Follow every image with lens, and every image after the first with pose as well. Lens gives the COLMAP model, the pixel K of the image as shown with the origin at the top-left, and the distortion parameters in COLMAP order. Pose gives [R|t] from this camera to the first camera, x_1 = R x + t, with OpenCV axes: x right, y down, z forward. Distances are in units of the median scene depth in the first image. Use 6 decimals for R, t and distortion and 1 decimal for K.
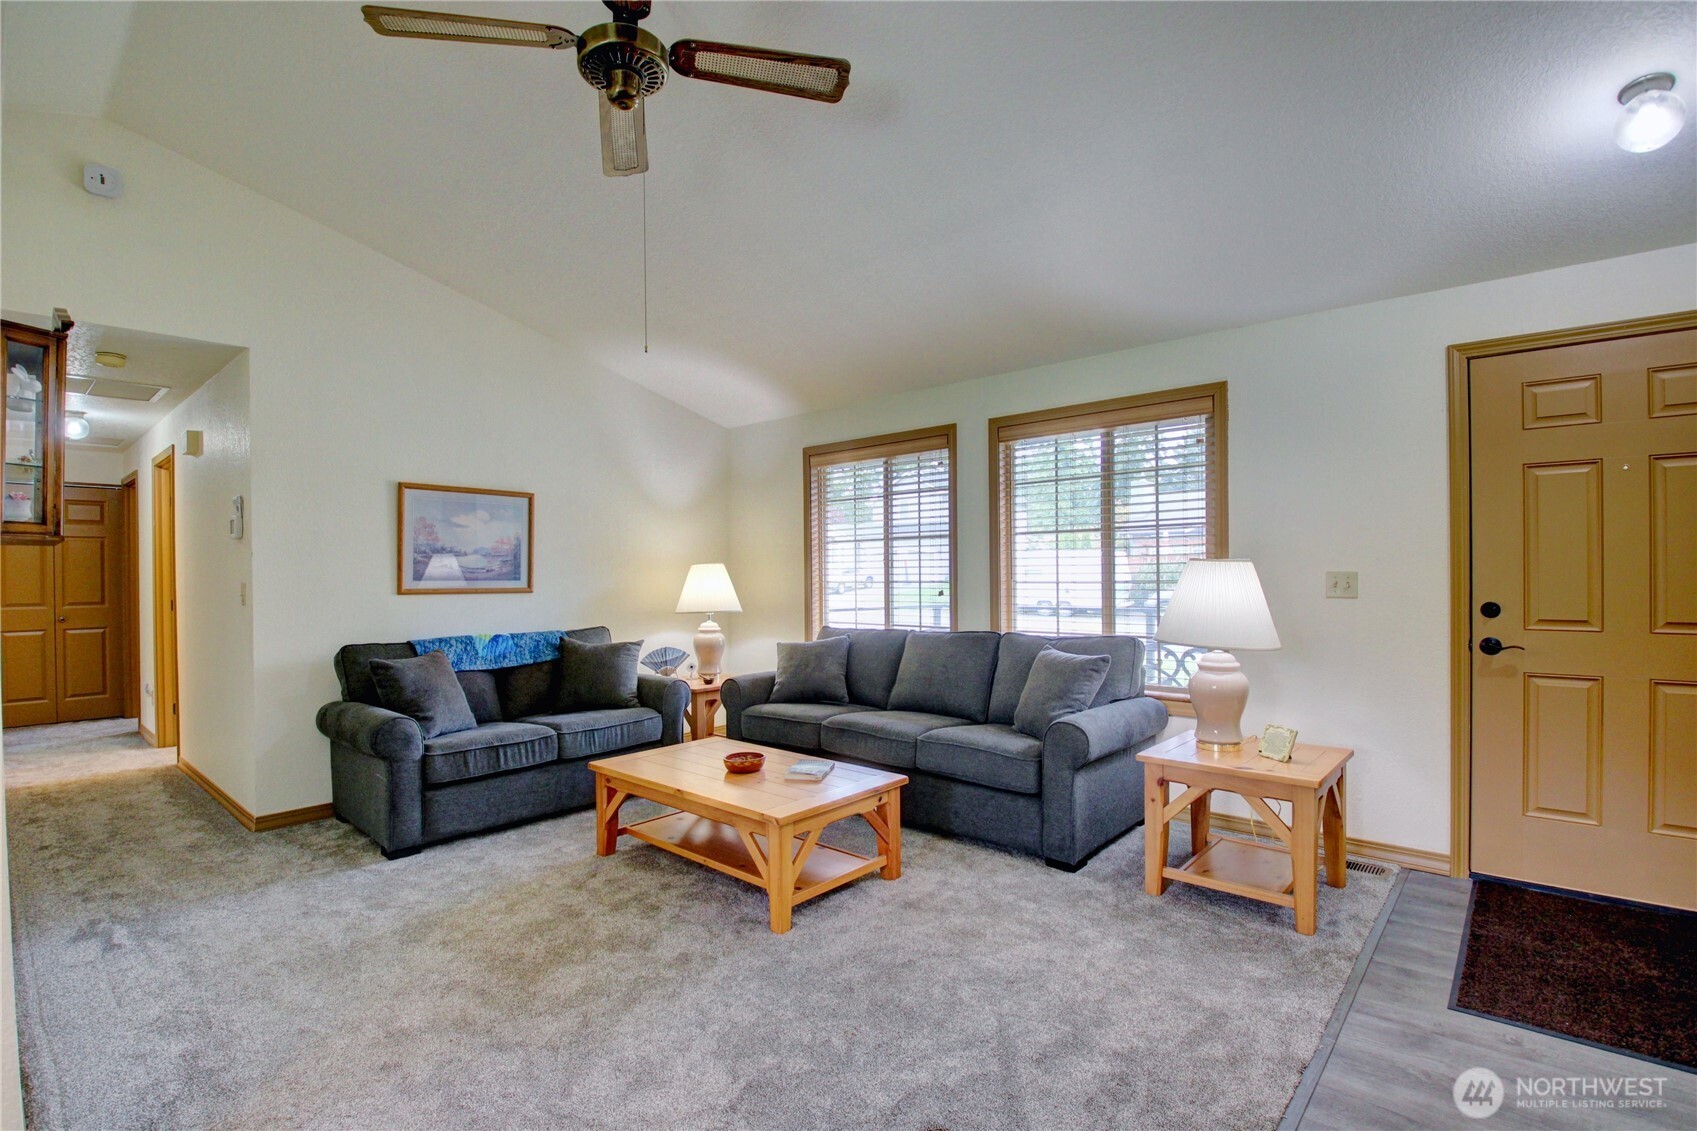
lens RADIAL K [[799.1, 0, 847.7], [0, 799.1, 575.9], [0, 0, 1]] dist [-0.004482, -0.013553]
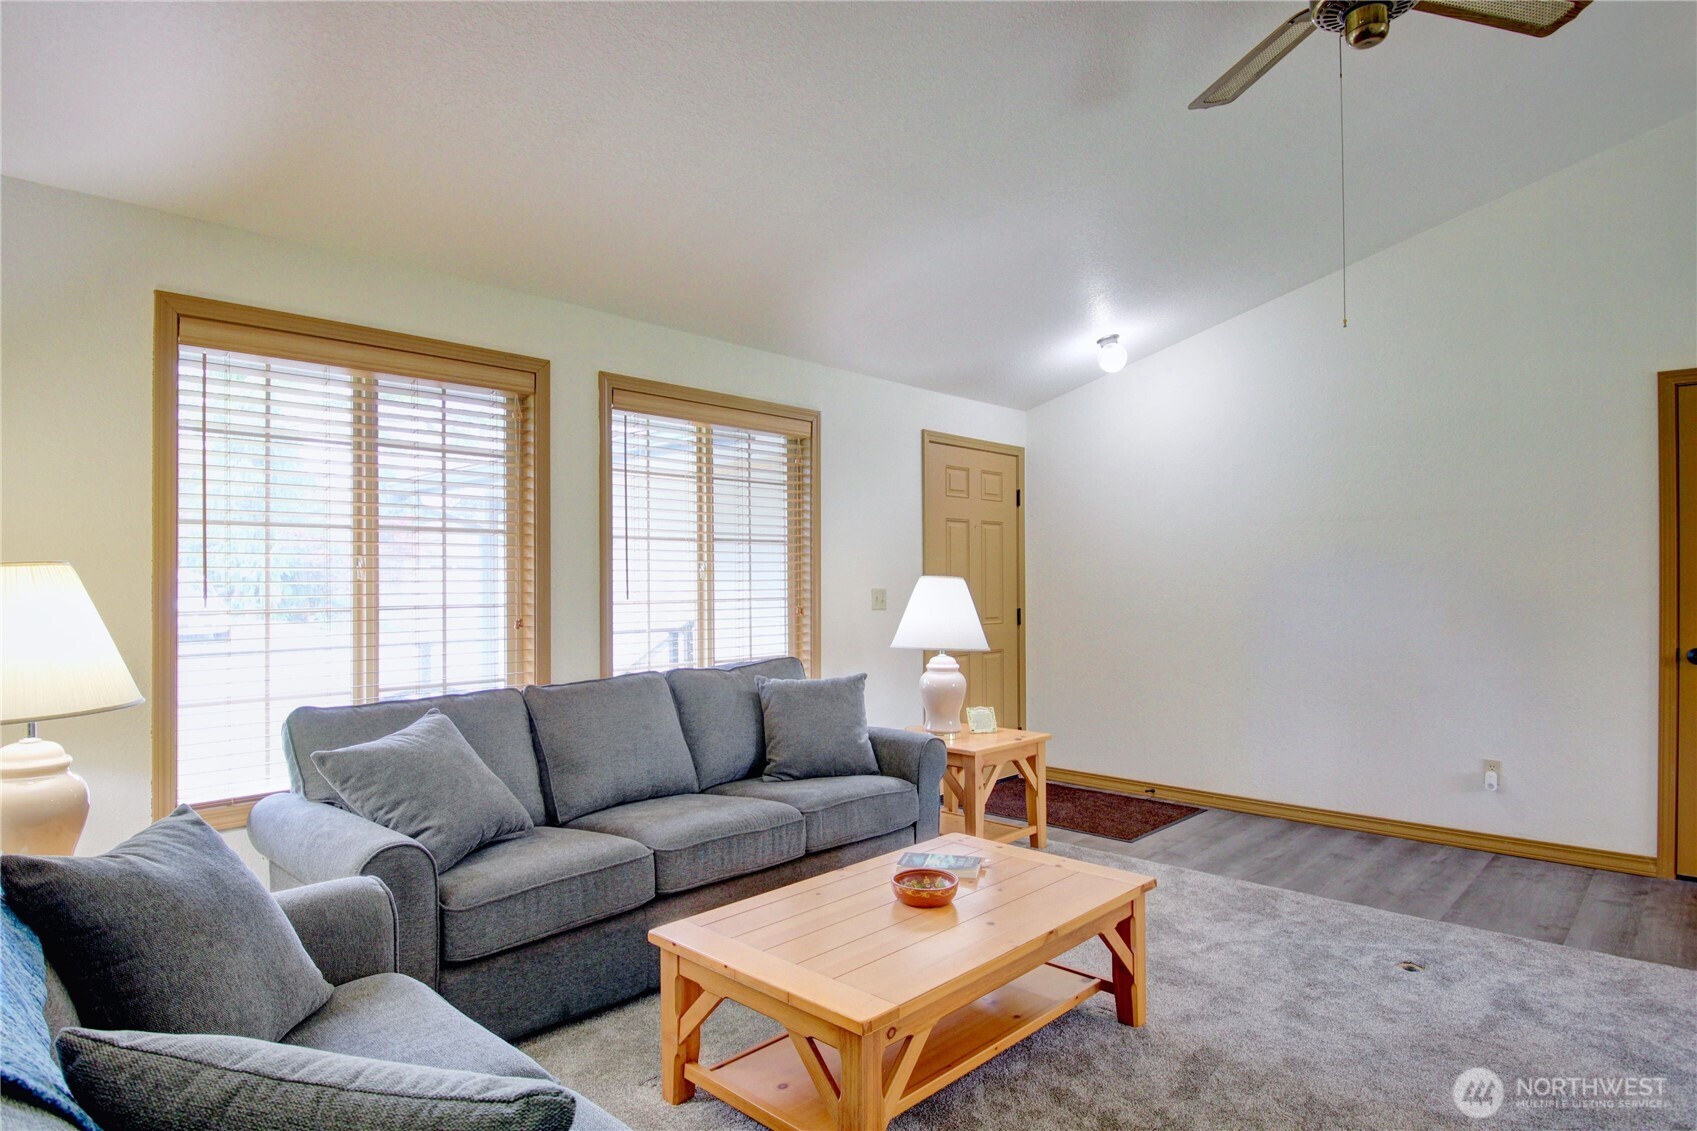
lens RADIAL K [[944.0, 0, 852.3], [0, 944.0, 569.8], [0, 0, 1]] dist [-0.003641, -0.006513]
pose [[0.018797, 0.019094, 0.999641, -0.935821], [0.007152, 0.999789, -0.019231, -0.006994], [-0.999798, 0.007511, 0.018656, 1.118444]]
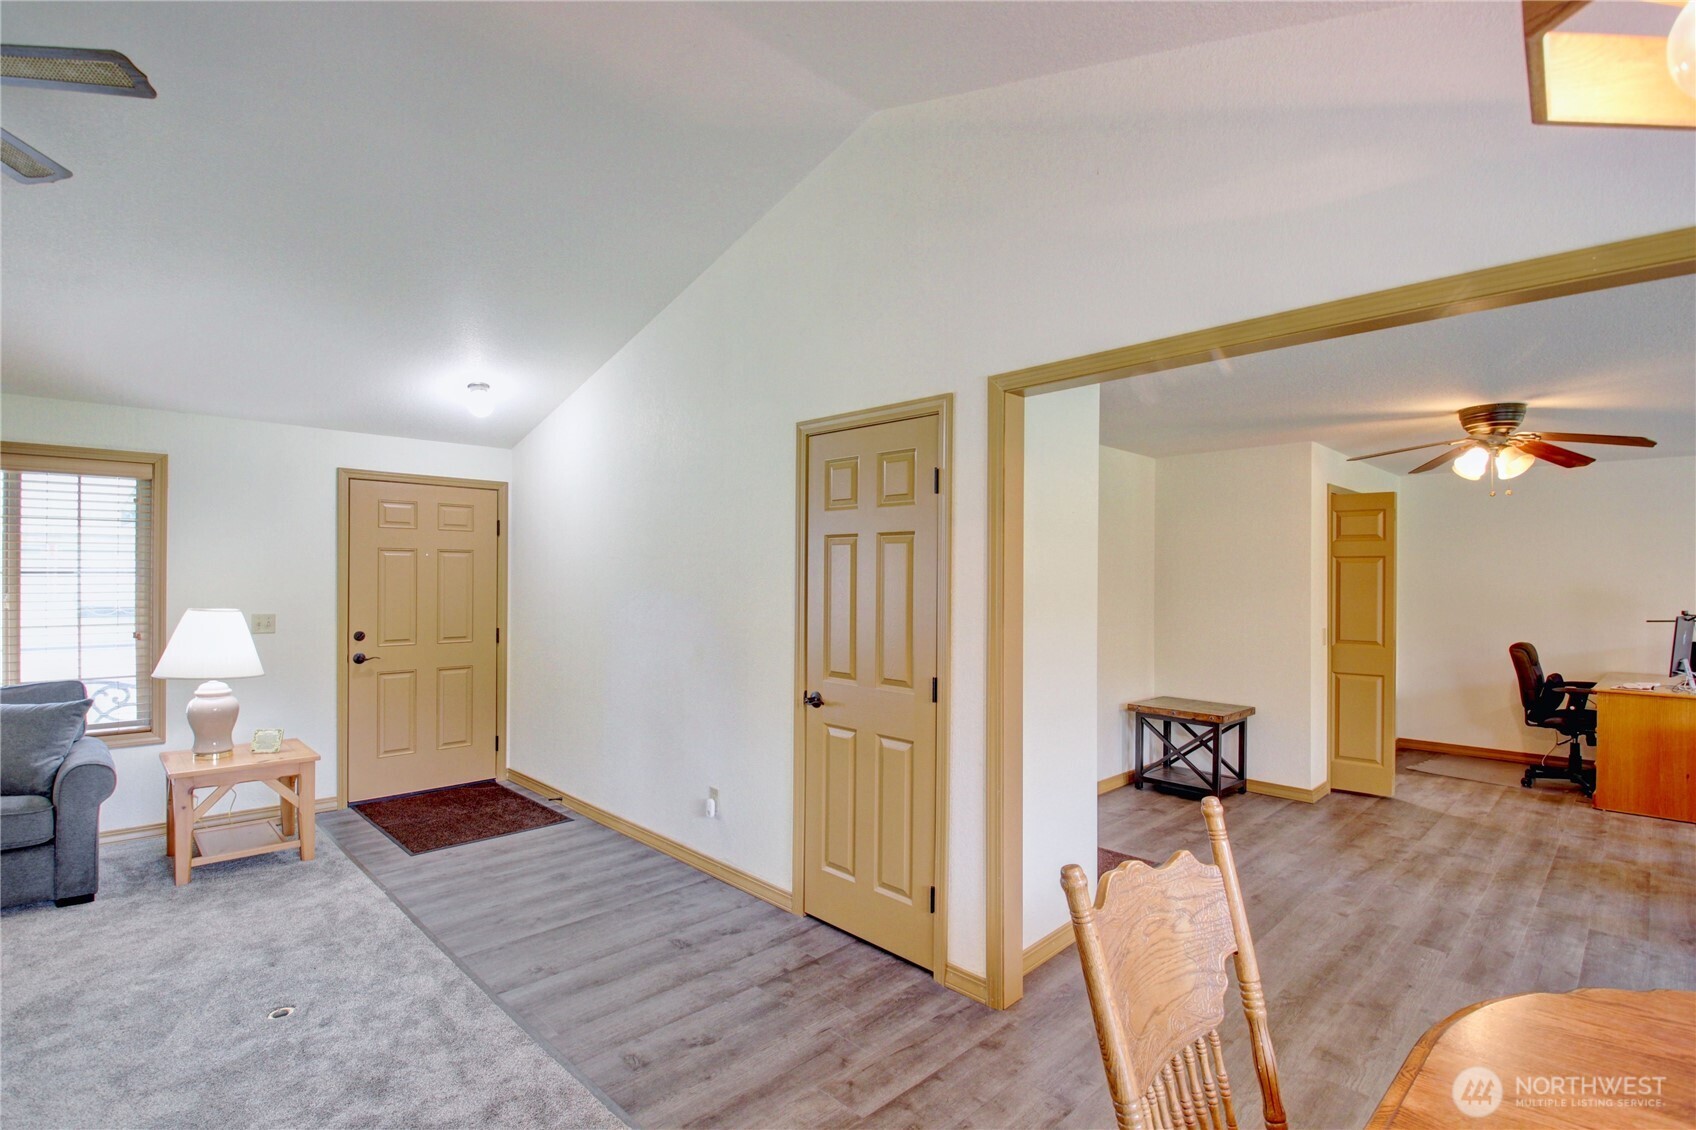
lens RADIAL K [[798.6, 0, 853.3], [0, 798.6, 575.9], [0, 0, 1]] dist [-0.004482, -0.013553]
pose [[0.065957, 0.008571, 0.997786, -0.745686], [-0.002298, 0.999962, -0.008437, -0.069134], [-0.997820, -0.001737, 0.065974, -0.114752]]
